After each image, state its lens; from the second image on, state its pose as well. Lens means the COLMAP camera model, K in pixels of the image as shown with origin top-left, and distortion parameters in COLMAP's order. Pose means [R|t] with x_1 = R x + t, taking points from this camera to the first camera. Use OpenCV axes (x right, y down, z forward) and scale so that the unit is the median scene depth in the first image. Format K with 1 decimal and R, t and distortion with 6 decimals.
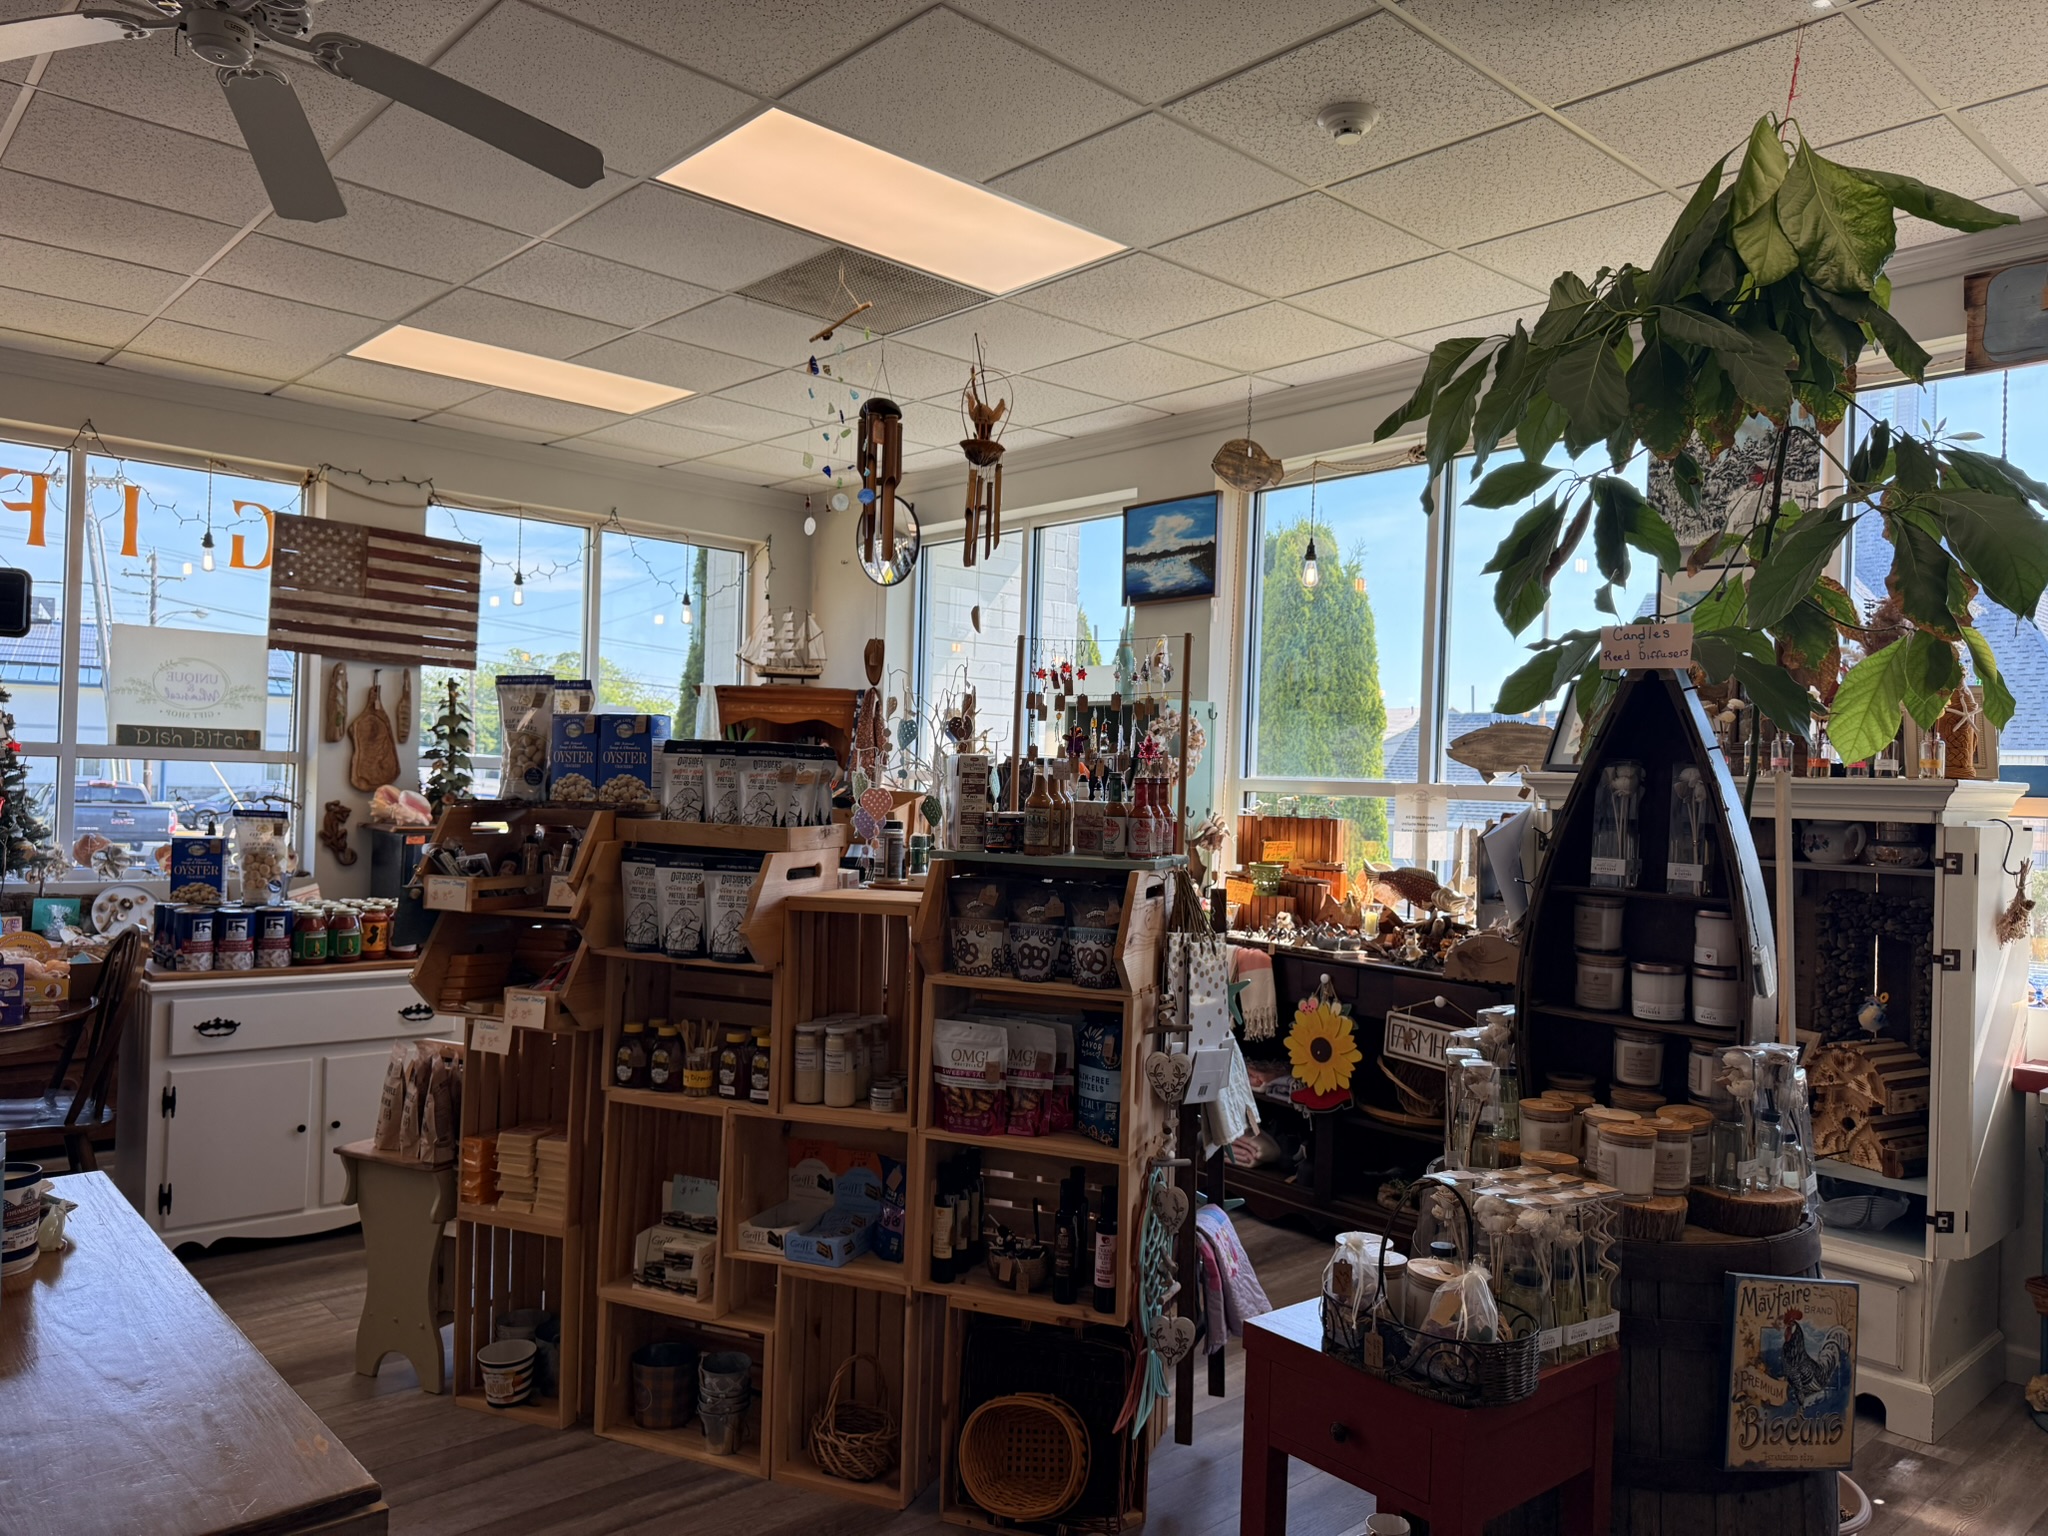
lens RADIAL K [[1440.7, 0, 1031.3], [0, 1440.7, 775.0], [0, 0, 1]] dist [0.048839, -0.057494]
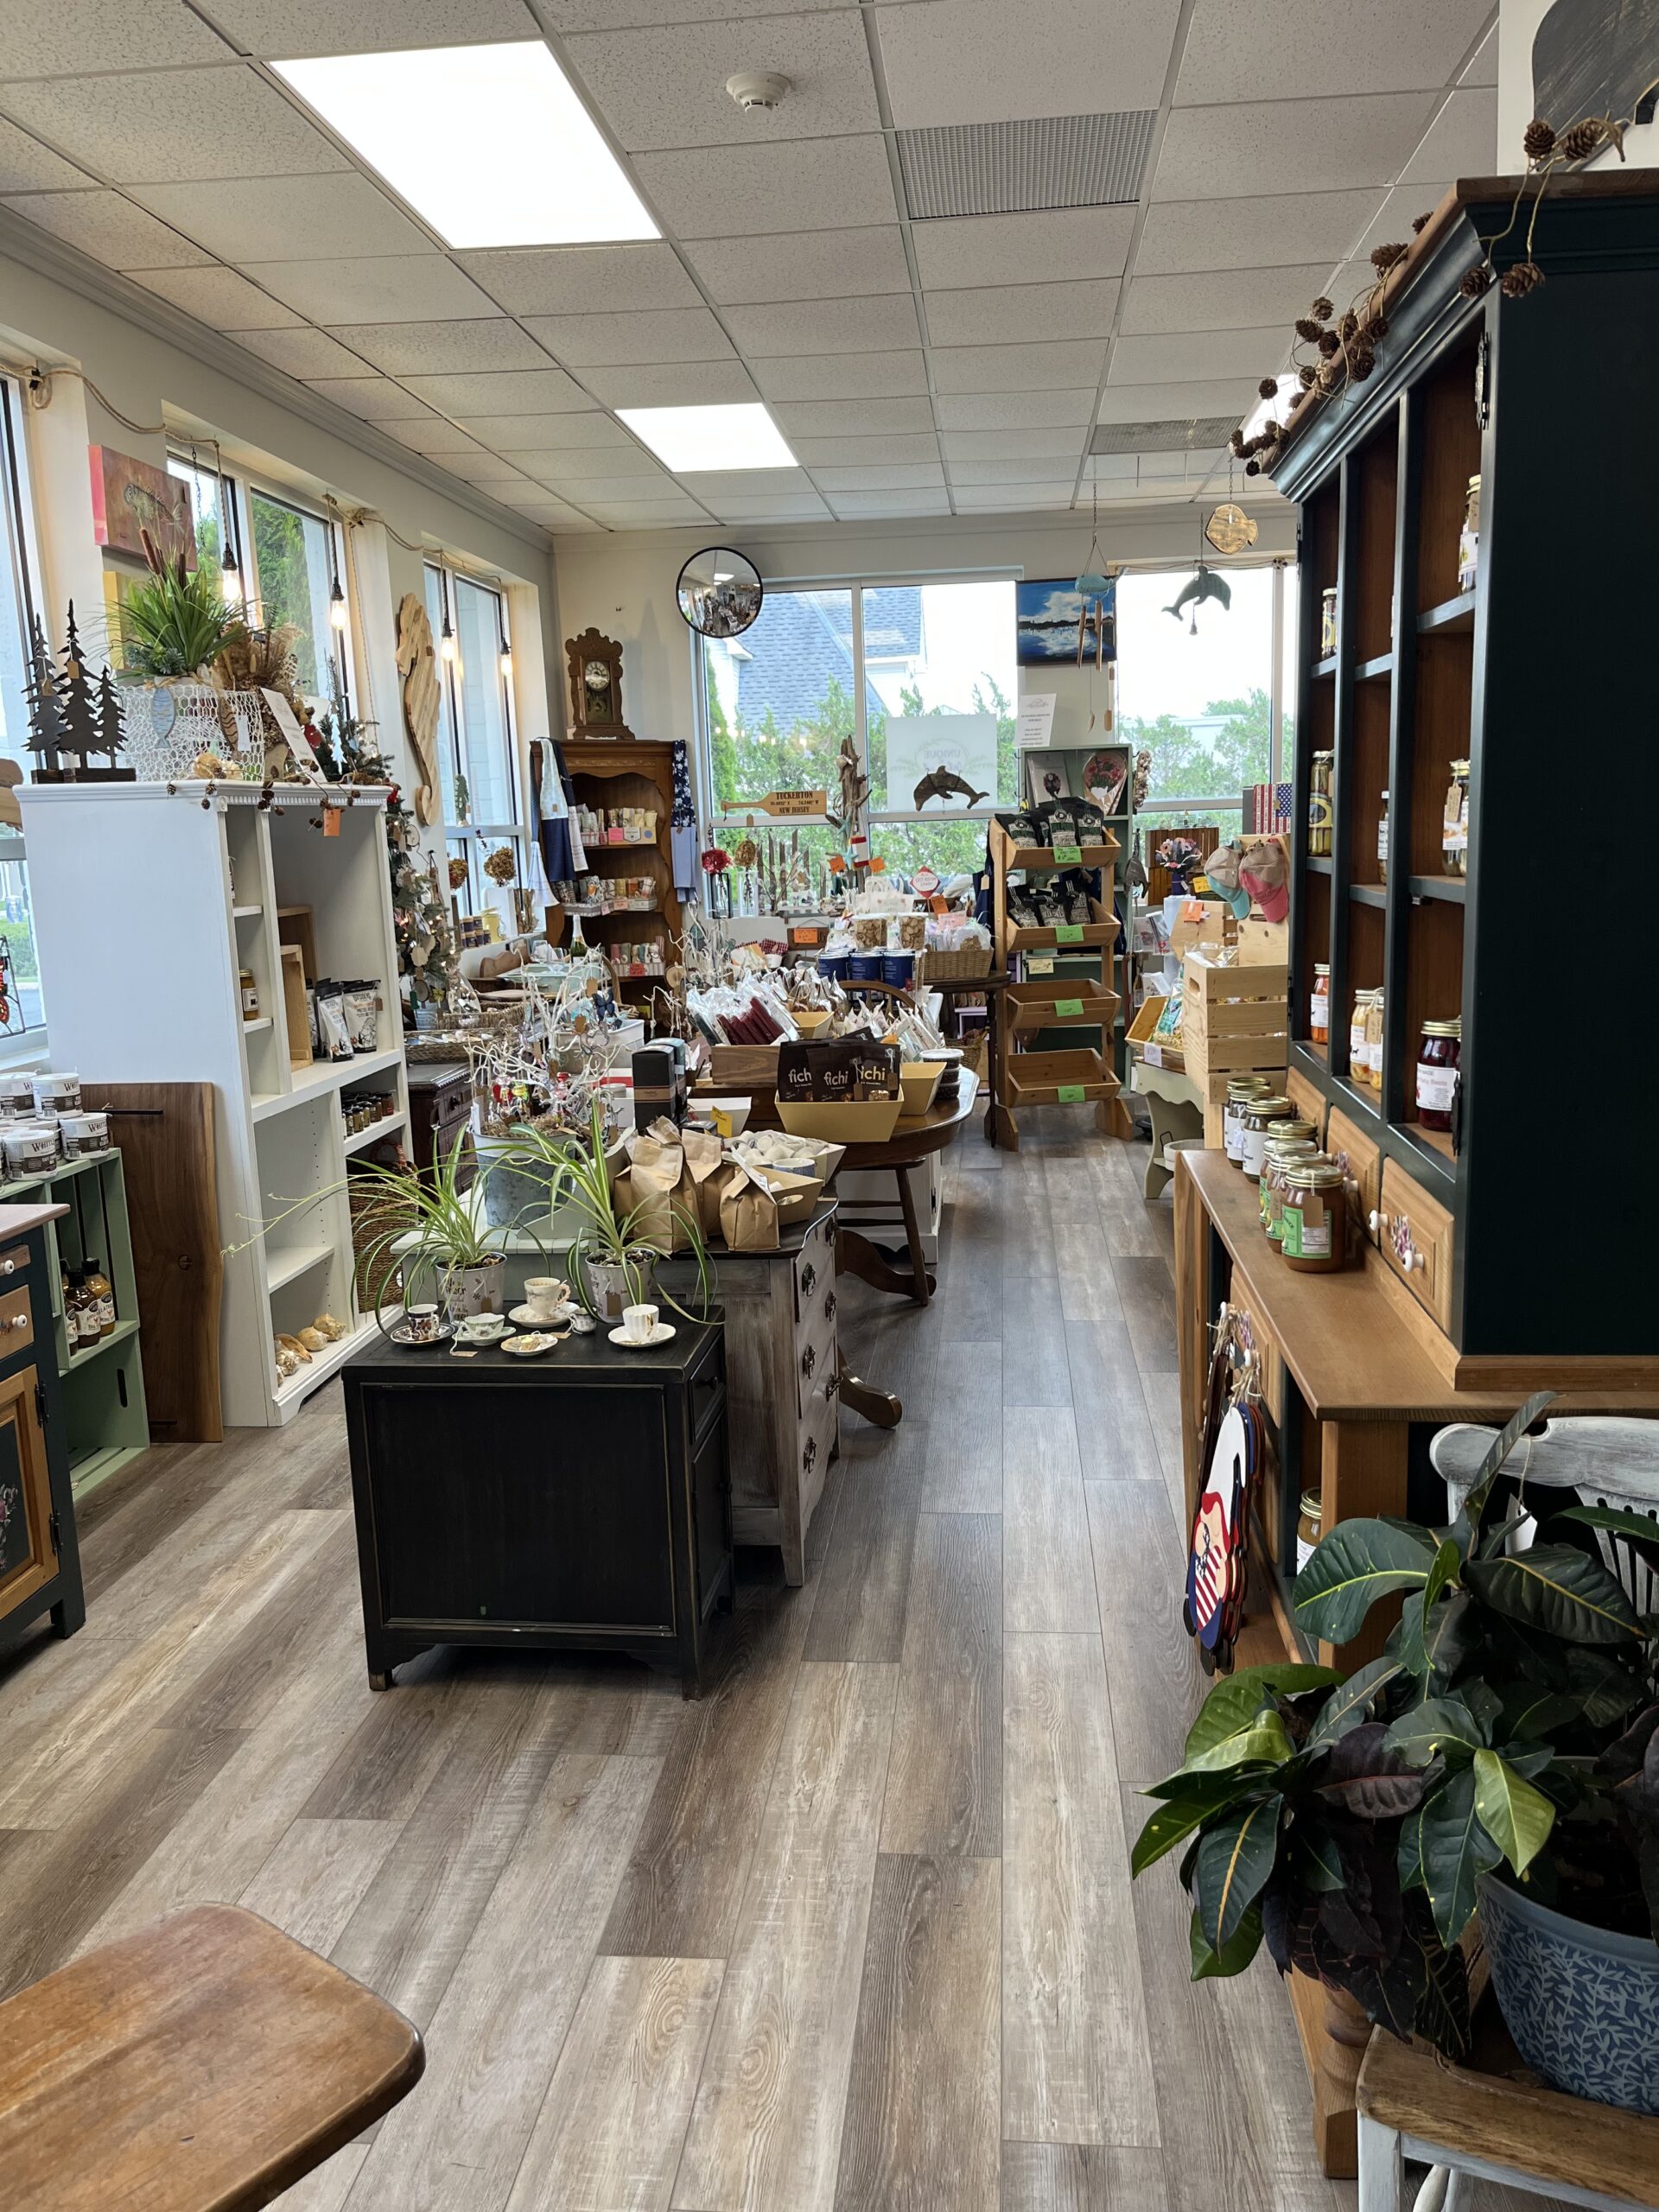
lens RADIAL K [[1659.0, 0, 833.3], [0, 1659.0, 1103.5], [0, 0, 1]] dist [0.035474, -0.049013]
pose [[0.743611, -0.180655, 0.643744, -2.119946], [0.053683, 0.975830, 0.211837, -0.126274], [-0.666454, -0.122966, 0.735336, 0.033751]]
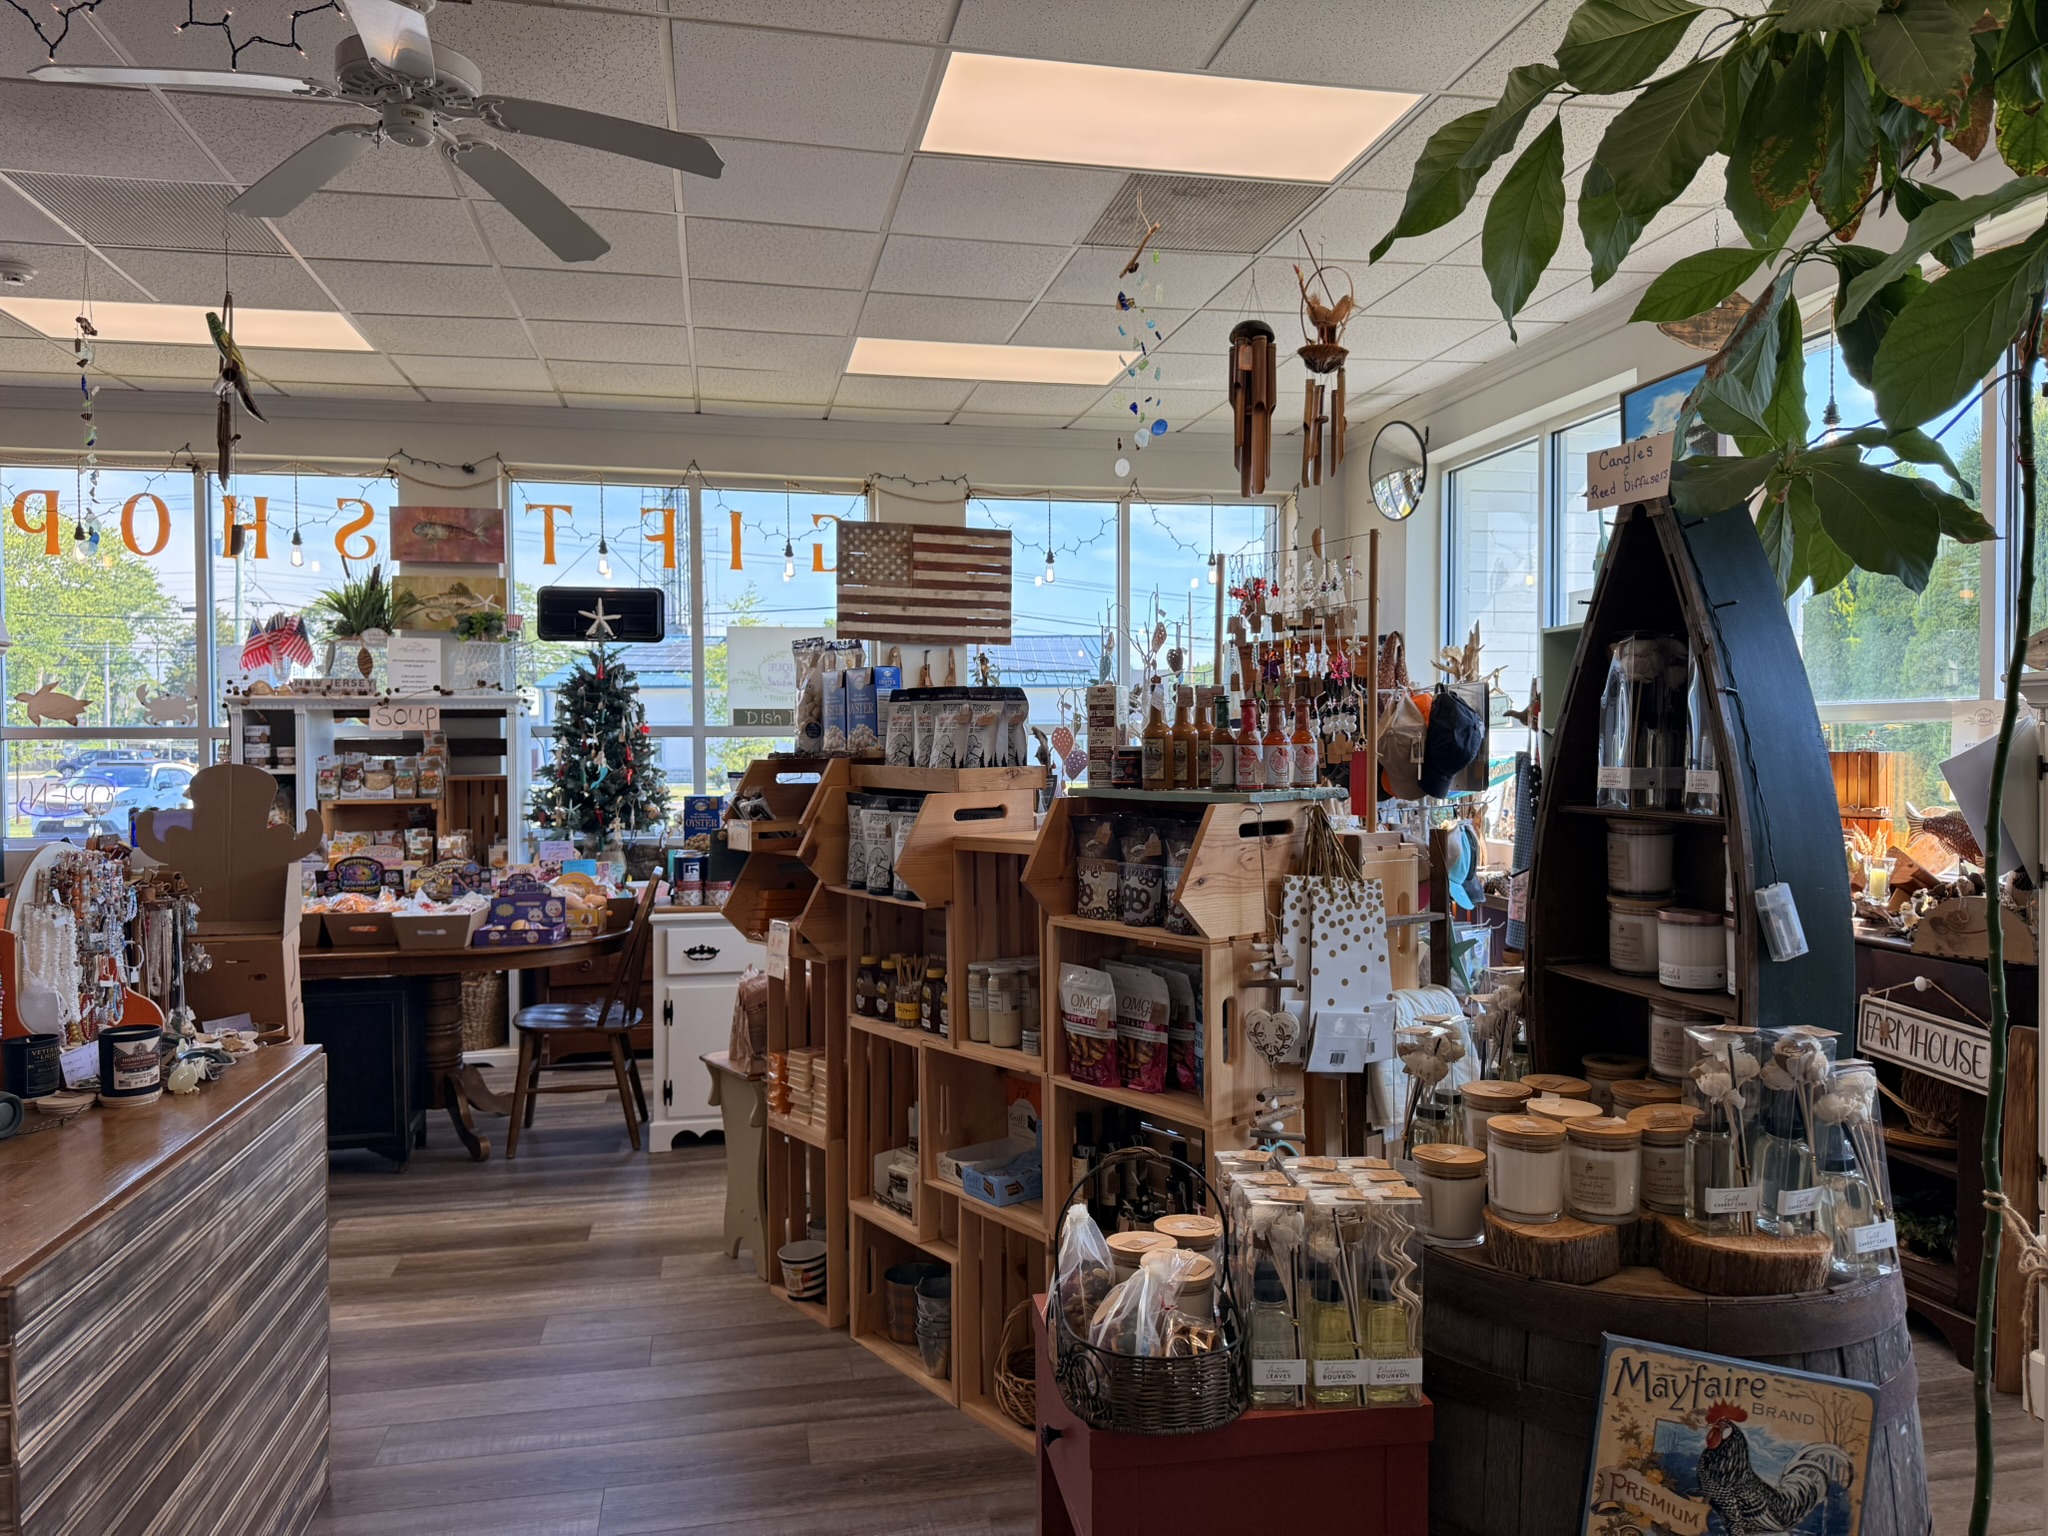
lens RADIAL K [[1440.7, 0, 1024.7], [0, 1440.7, 774.3], [0, 0, 1]] dist [0.048839, -0.057494]
pose [[0.860586, -0.025622, -0.508661, 0.343905], [0.035613, 0.999316, 0.009915, 0.028924], [0.508059, -0.026648, 0.860910, 0.141636]]
